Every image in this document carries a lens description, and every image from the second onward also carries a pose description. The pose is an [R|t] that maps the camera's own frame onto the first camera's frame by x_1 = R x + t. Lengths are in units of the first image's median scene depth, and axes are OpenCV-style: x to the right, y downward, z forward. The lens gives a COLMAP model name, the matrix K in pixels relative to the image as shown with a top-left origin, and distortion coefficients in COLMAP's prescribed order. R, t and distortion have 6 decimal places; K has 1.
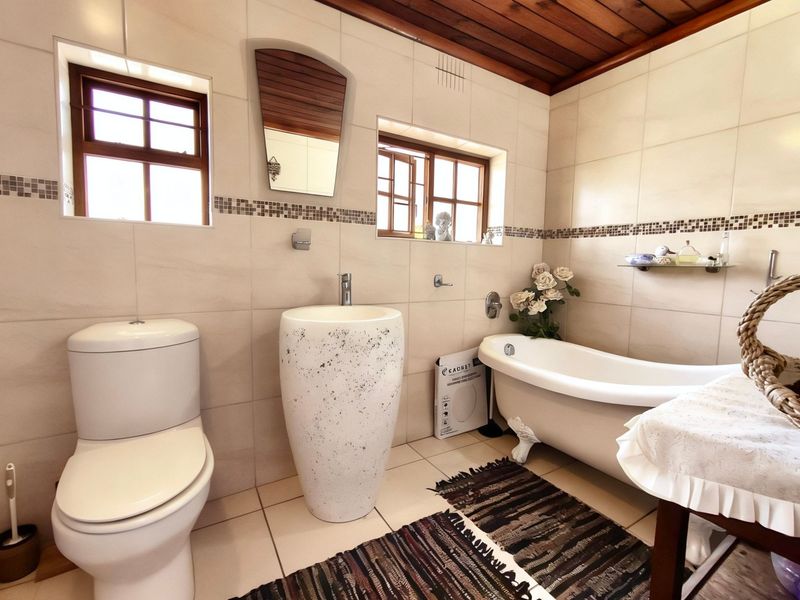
lens RADIAL K [[361.7, 0, 399.6], [0, 361.7, 296.1], [0, 0, 1]] dist [-0.028517, 0.020690]
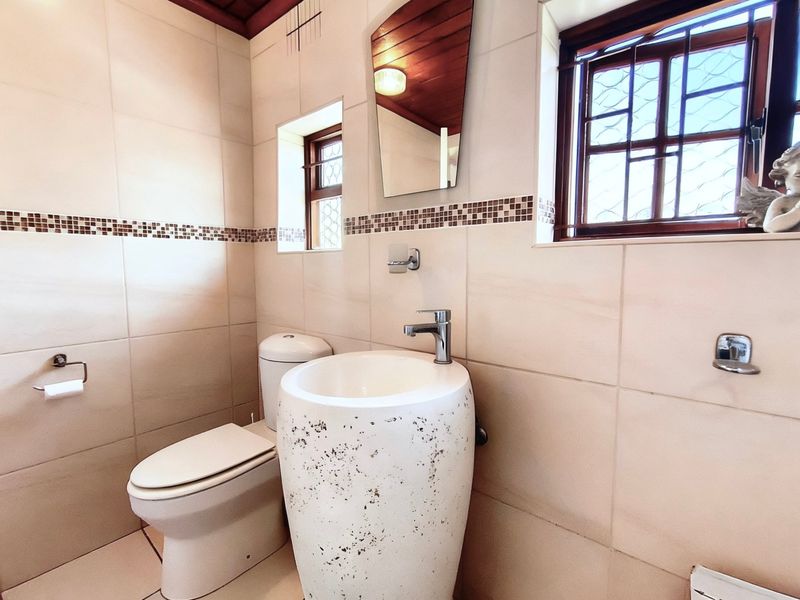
lens RADIAL K [[361.7, 0, 399.6], [0, 361.7, 296.1], [0, 0, 1]] dist [-0.028517, 0.020690]
pose [[0.341245, 0.055060, -0.938360, 0.413816], [-0.079215, 0.996416, 0.029660, -0.101334], [0.936630, 0.064211, 0.344384, 0.749803]]
